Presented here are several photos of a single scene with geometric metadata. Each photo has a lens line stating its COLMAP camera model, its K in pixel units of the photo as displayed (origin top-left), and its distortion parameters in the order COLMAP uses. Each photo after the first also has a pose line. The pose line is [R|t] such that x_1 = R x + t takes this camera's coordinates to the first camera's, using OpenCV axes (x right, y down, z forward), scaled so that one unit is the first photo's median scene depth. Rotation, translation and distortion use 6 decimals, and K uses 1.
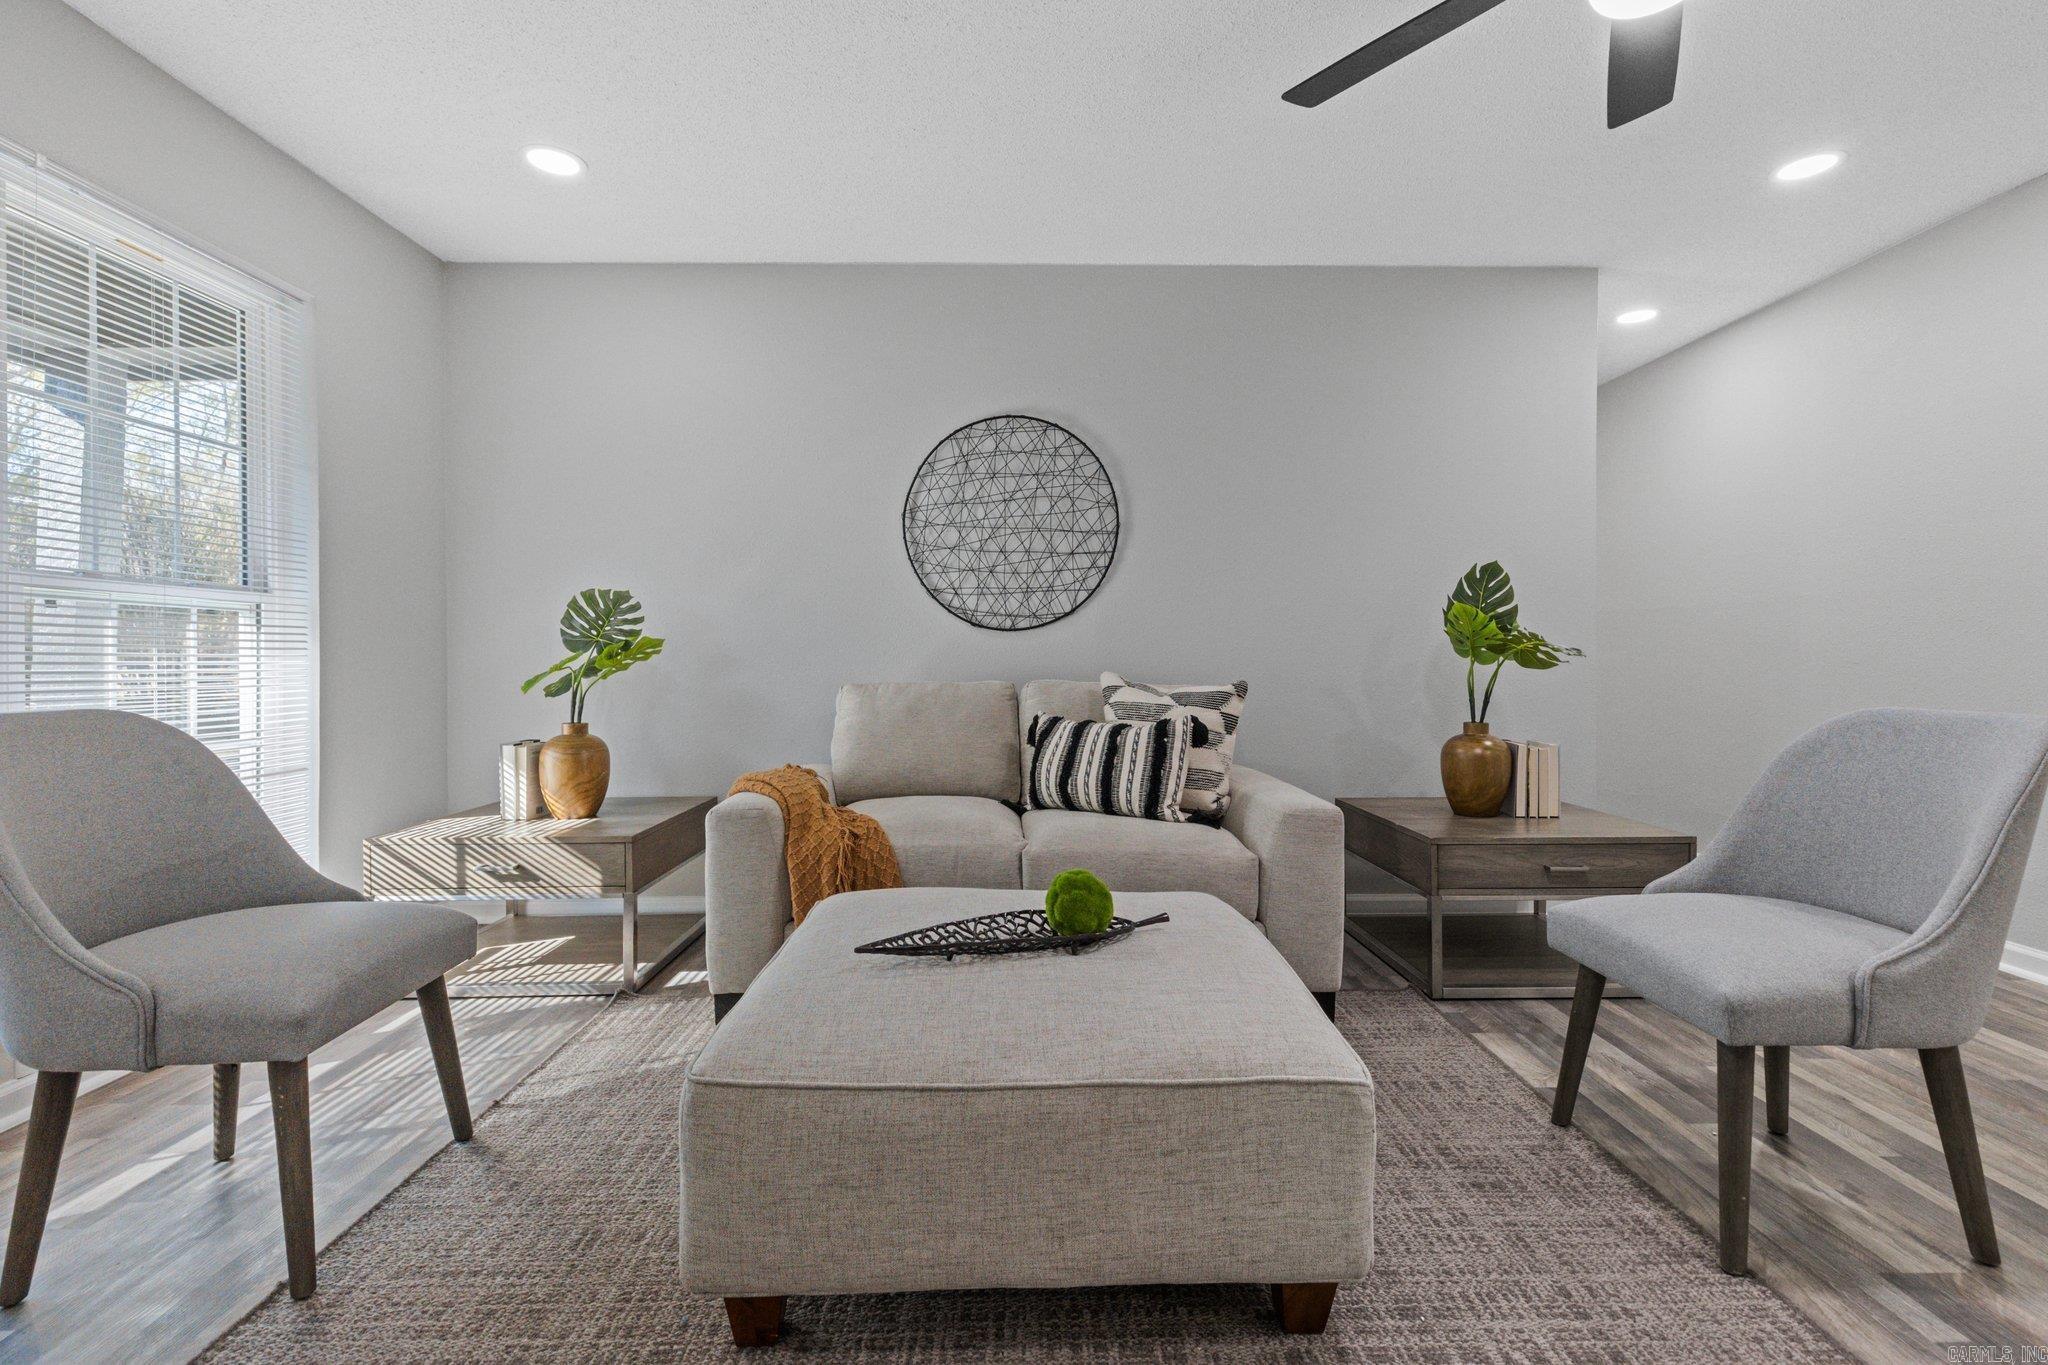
lens RADIAL K [[926.9, 0, 1024.8], [0, 926.9, 665.4], [0, 0, 1]] dist [0.003980, -0.000711]
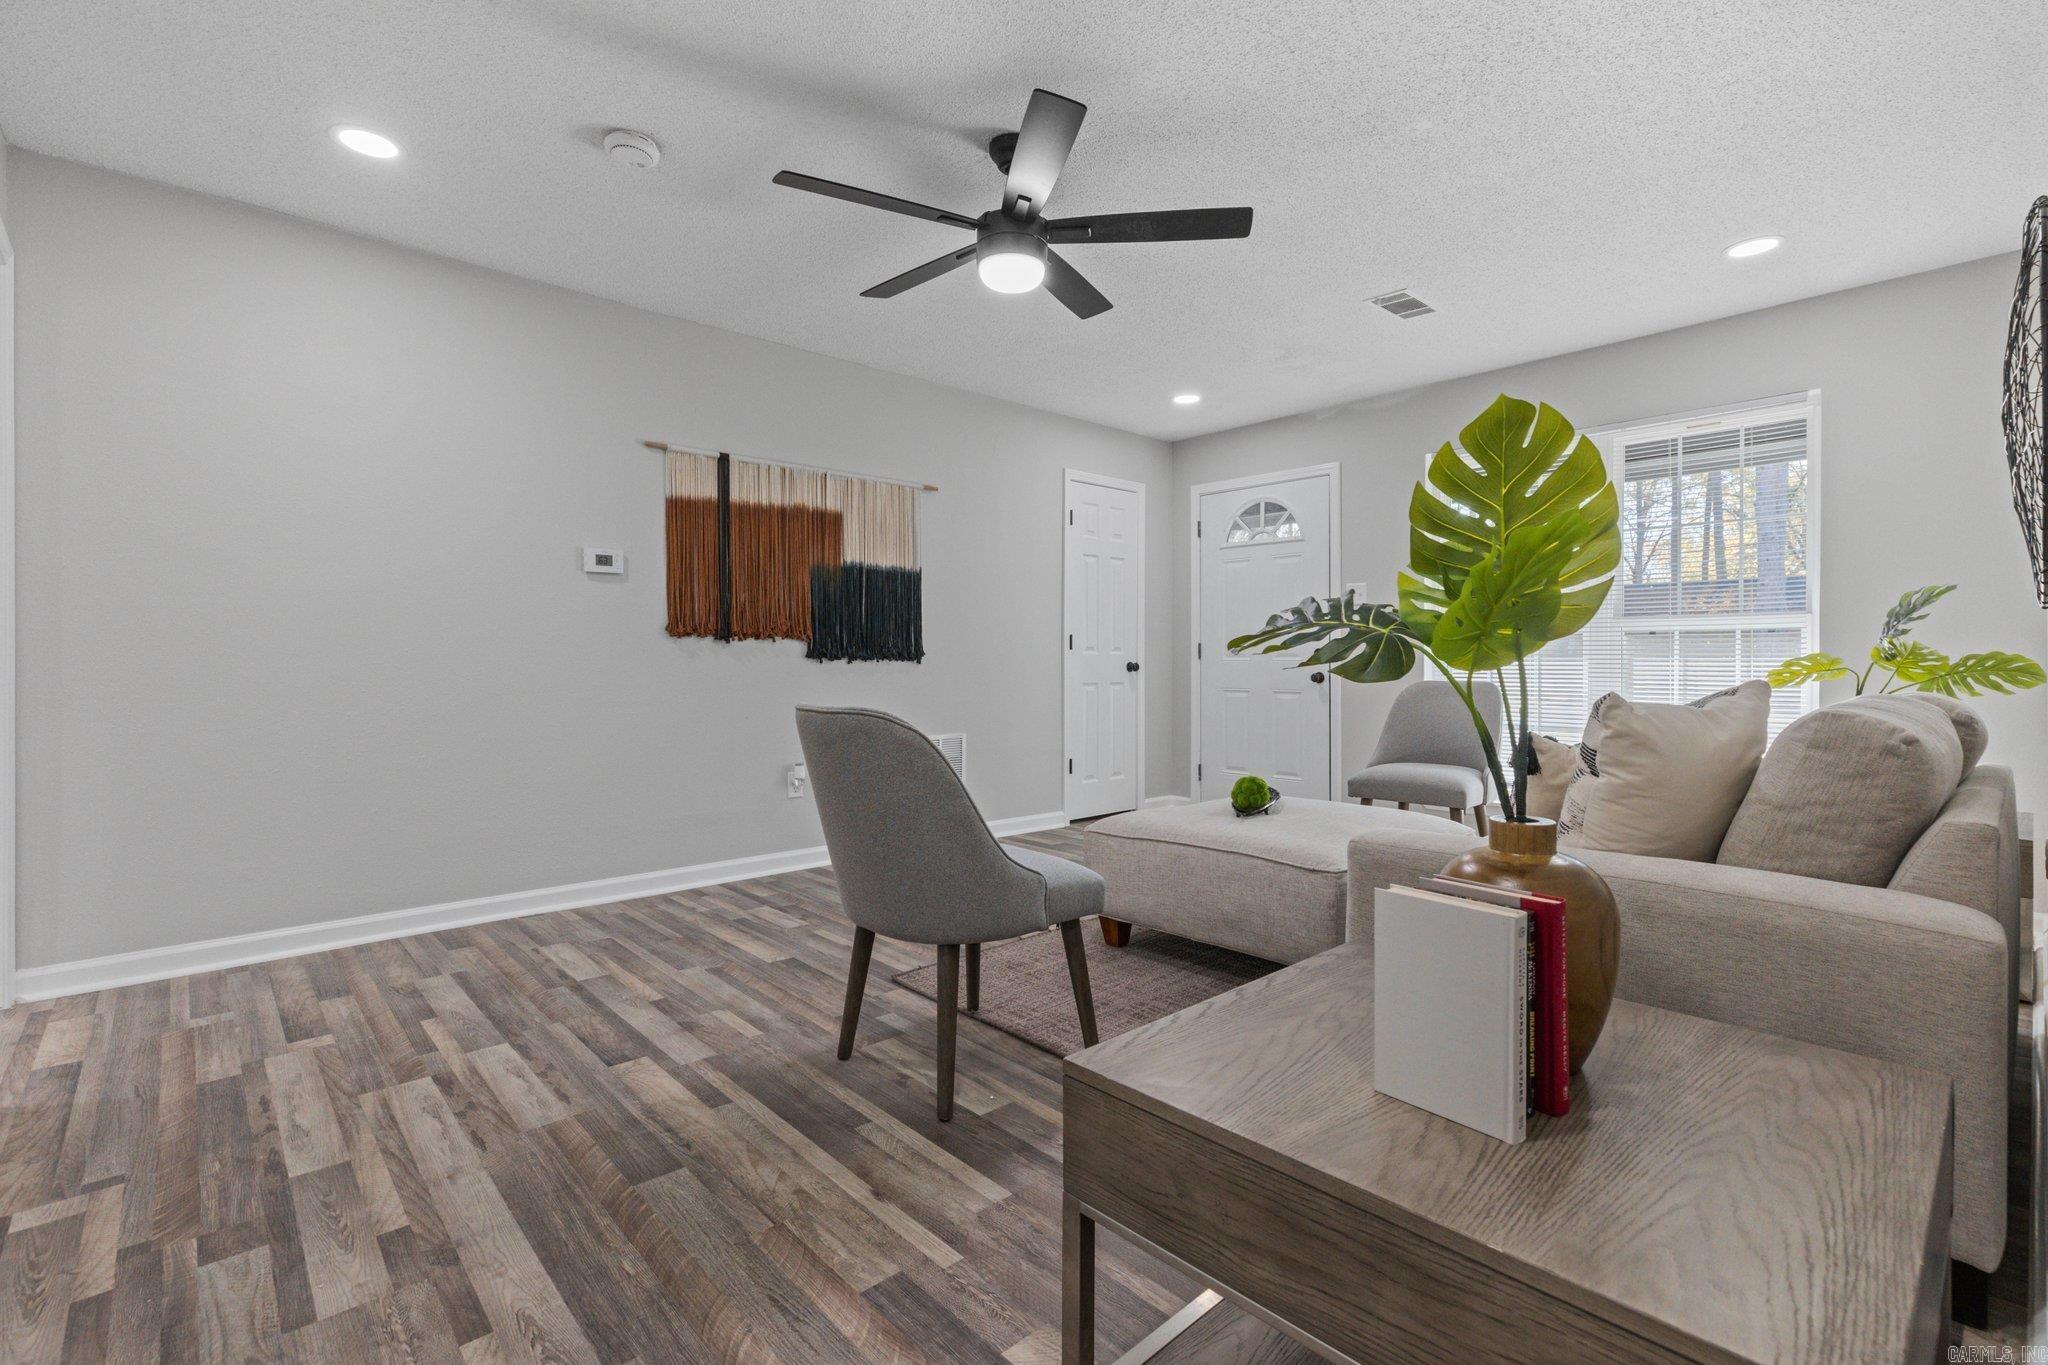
lens RADIAL K [[918.5, 0, 1022.0], [0, 918.5, 665.5], [0, 0, 1]] dist [0.002733, 0.000107]
pose [[-0.746810, 0.001744, -0.665035, 0.916982], [-0.004681, 0.999958, 0.007879, -0.006180], [0.665021, 0.008997, -0.746770, 1.167927]]
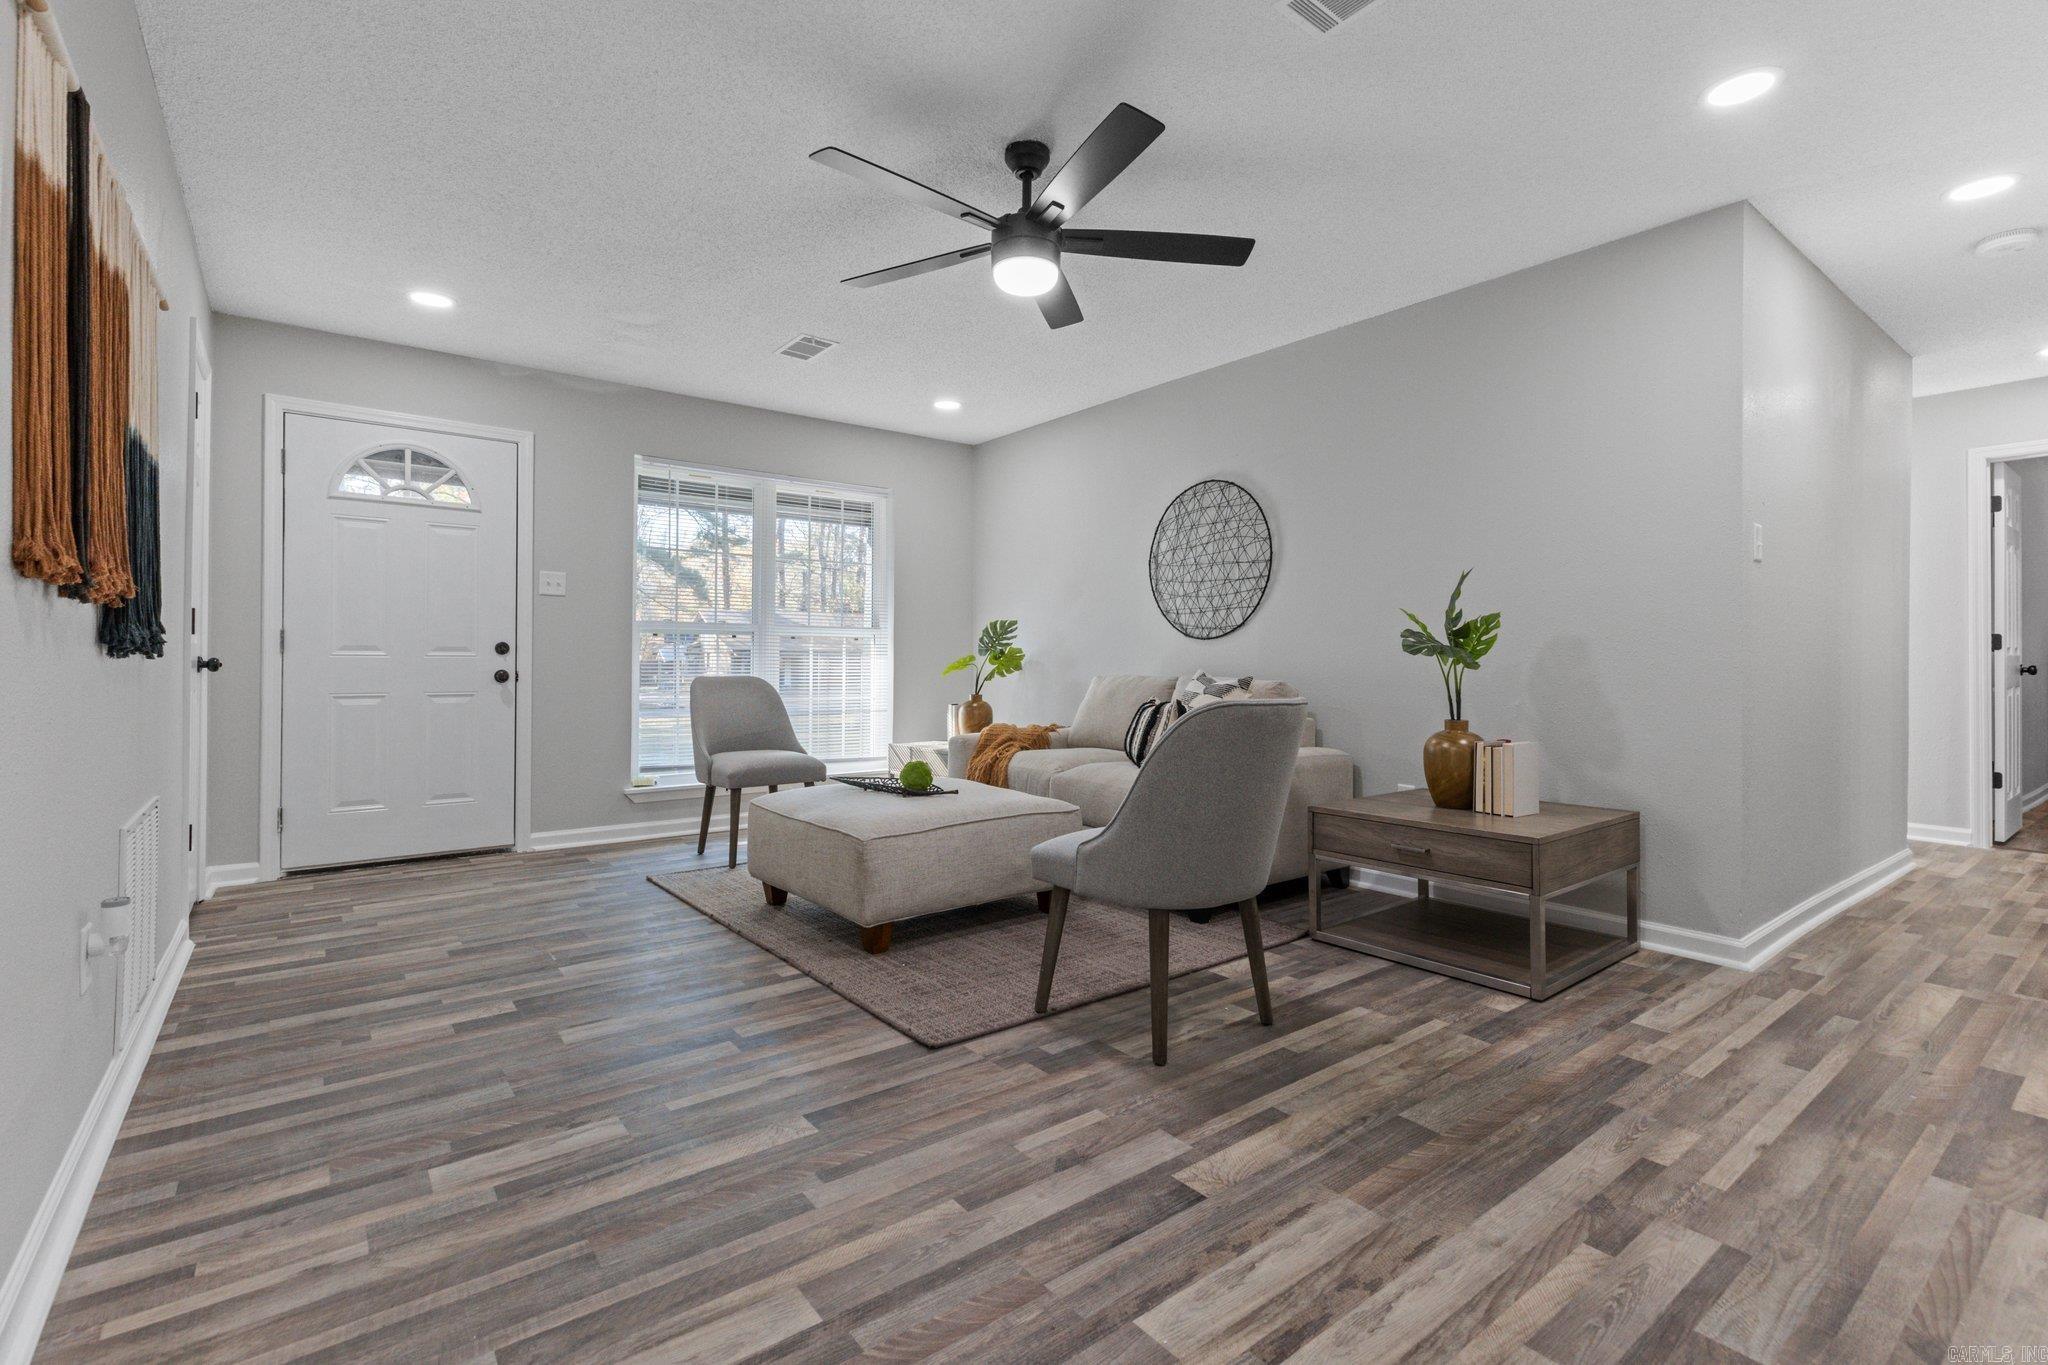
lens RADIAL K [[930.6, 0, 1025.9], [0, 930.6, 668.6], [0, 0, 1]] dist [0.007003, -0.000917]
pose [[0.604555, 0.008282, -0.796520, 1.054118], [-0.009190, 0.999952, 0.003422, 0.003885], [0.796510, 0.005252, 0.604602, -0.037051]]
